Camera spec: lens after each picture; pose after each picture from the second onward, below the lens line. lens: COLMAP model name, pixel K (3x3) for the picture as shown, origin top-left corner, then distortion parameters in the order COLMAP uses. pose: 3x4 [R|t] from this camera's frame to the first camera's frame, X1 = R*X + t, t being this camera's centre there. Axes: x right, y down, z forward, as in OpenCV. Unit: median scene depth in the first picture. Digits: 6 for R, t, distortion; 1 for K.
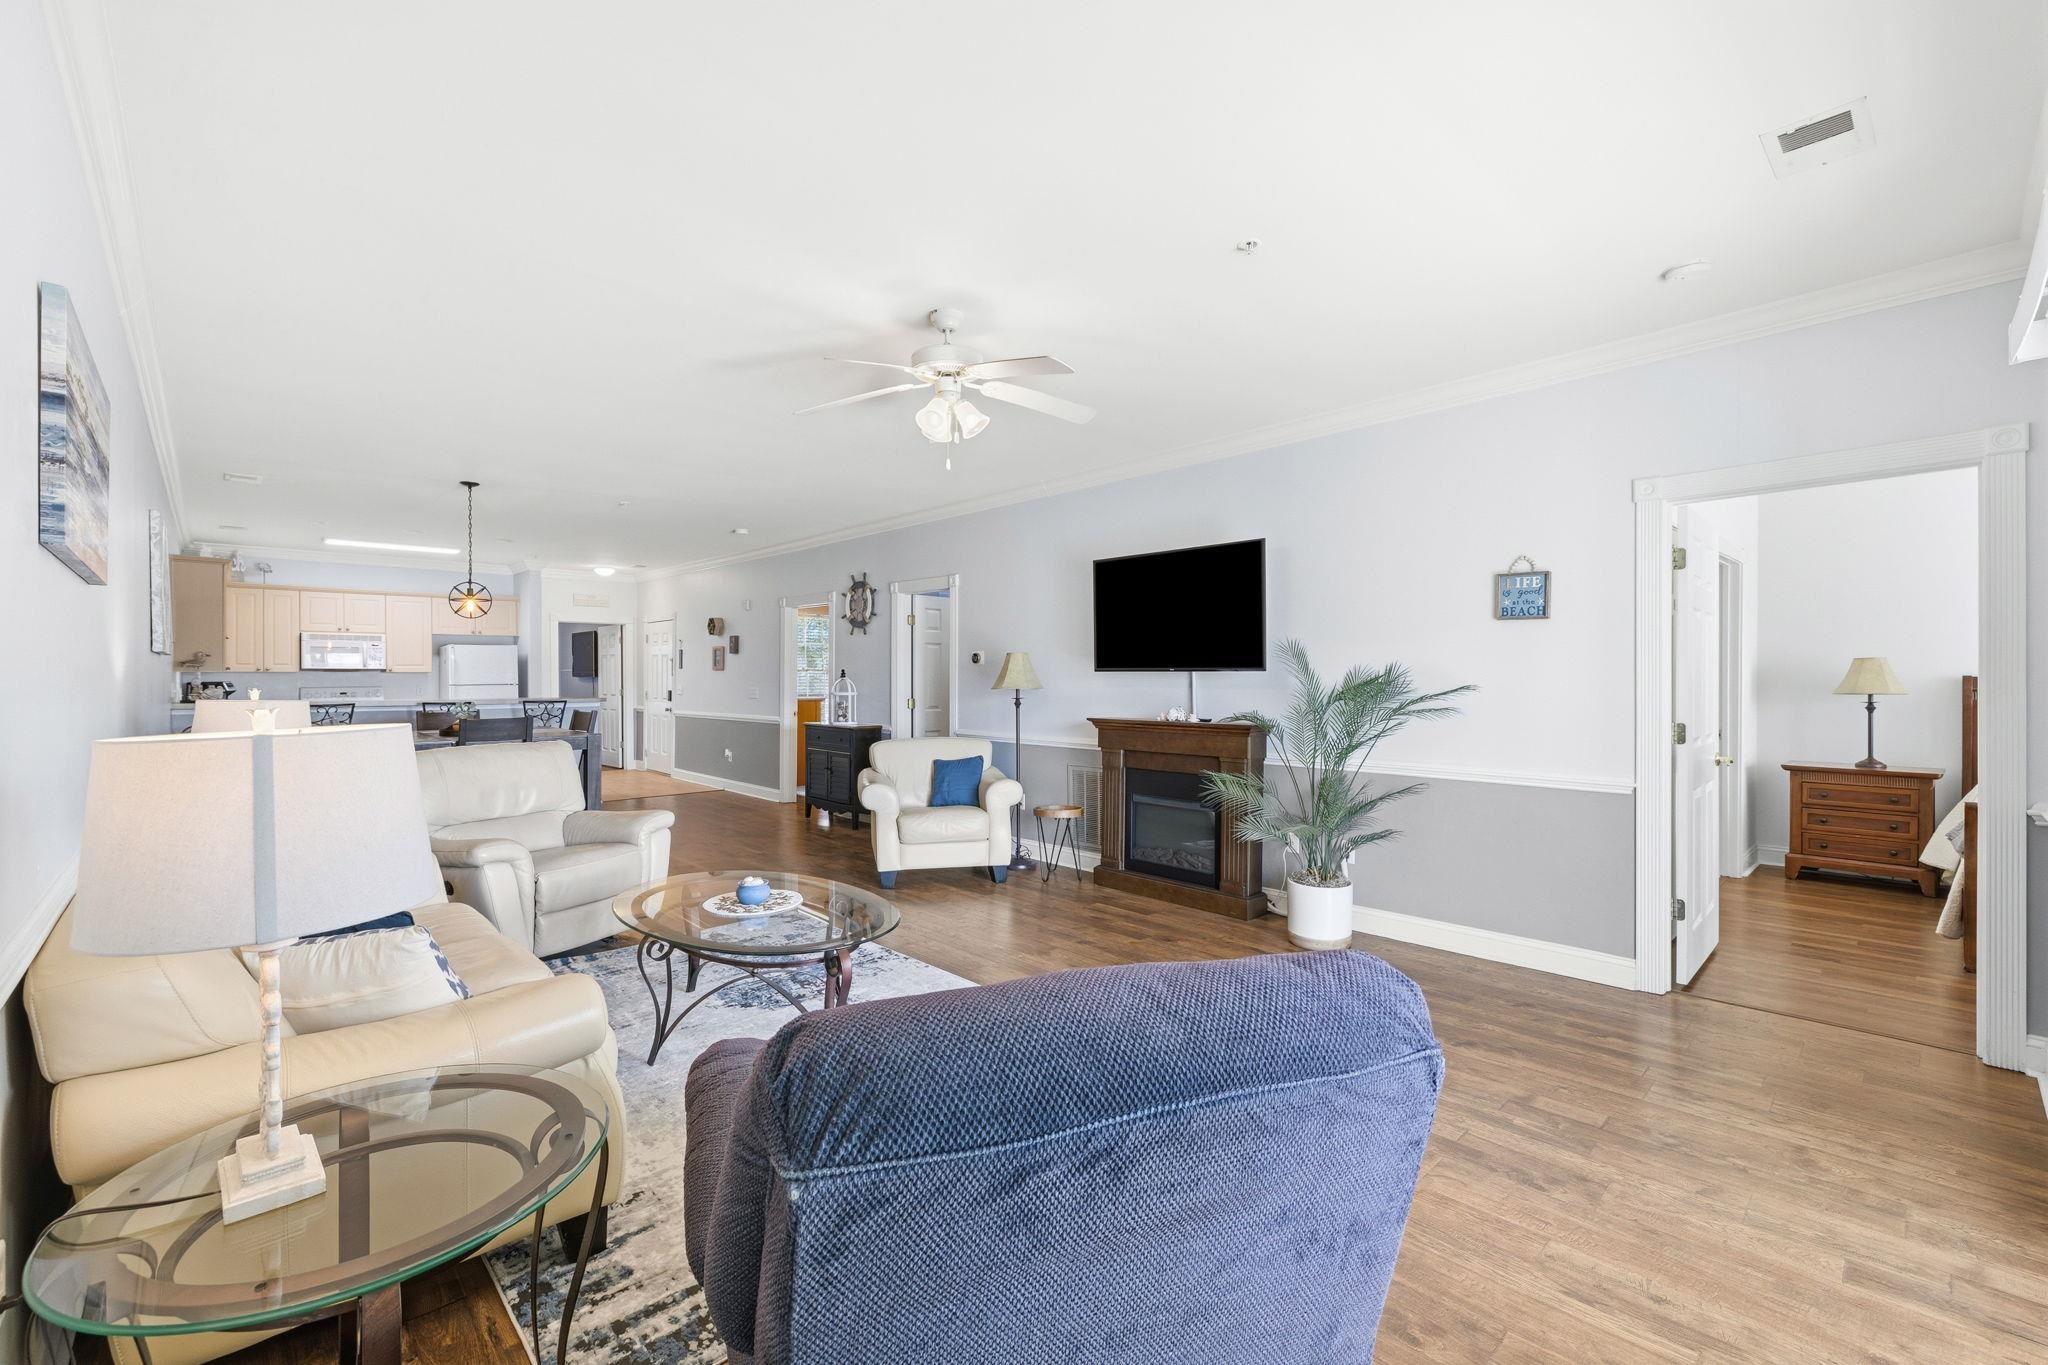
lens RADIAL K [[867.1, 0, 1024.0], [0, 867.1, 682.5], [0, 0, 1]] dist [-0.000470, -0.000147]
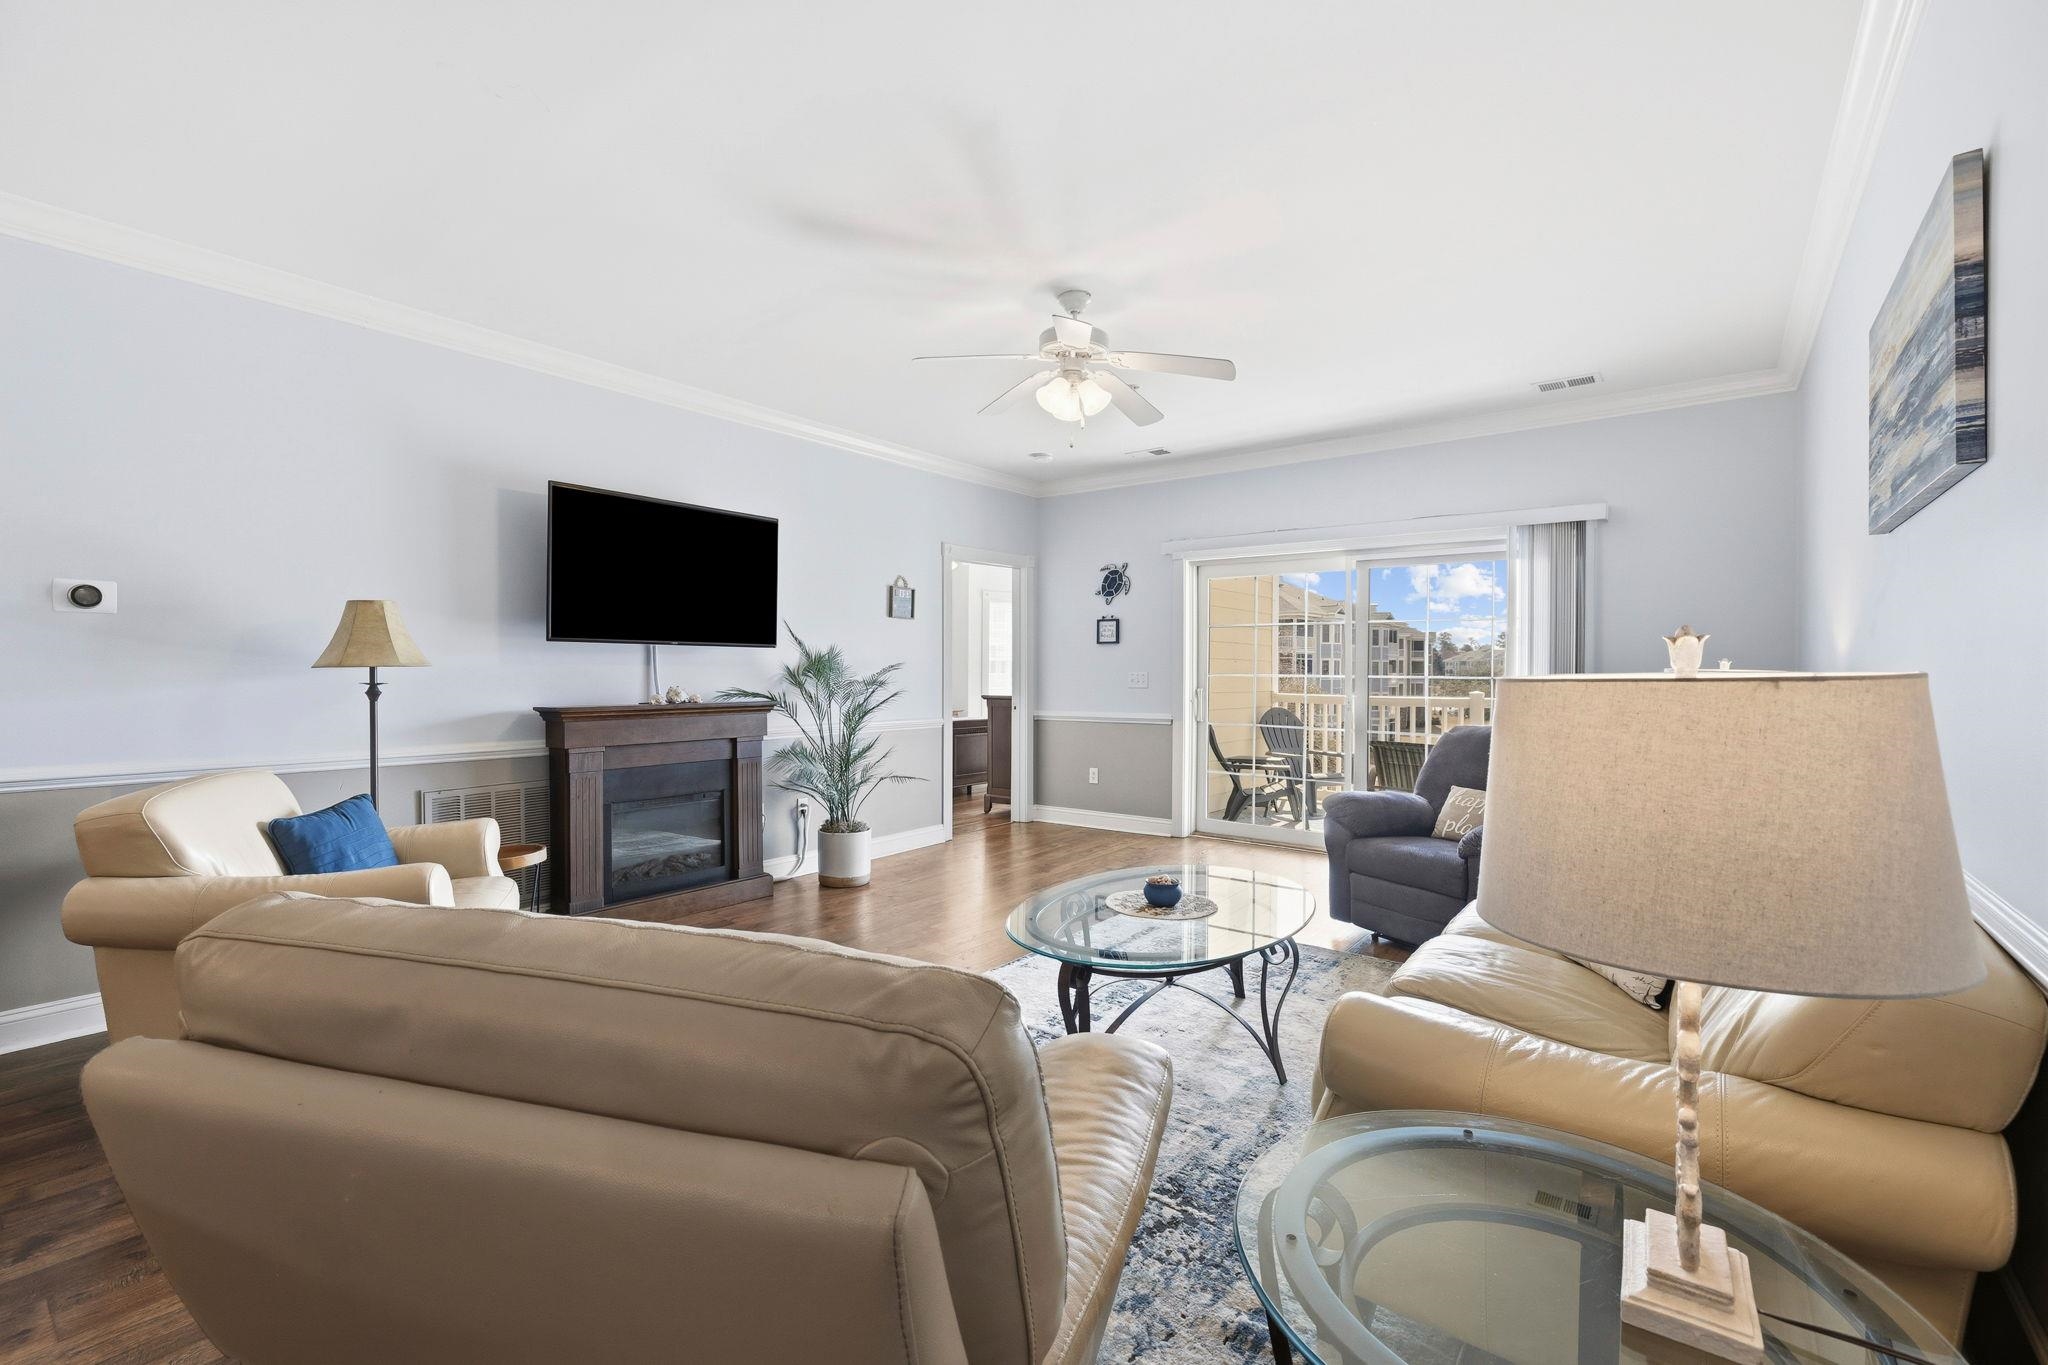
lens RADIAL K [[867.1, 0, 1024.0], [0, 867.1, 682.5], [0, 0, 1]] dist [-0.000470, -0.000147]
pose [[-0.168490, -0.022919, 0.985437, -0.734992], [-0.006448, 0.999734, 0.022149, 0.002541], [-0.985682, -0.002622, -0.168593, 0.818341]]
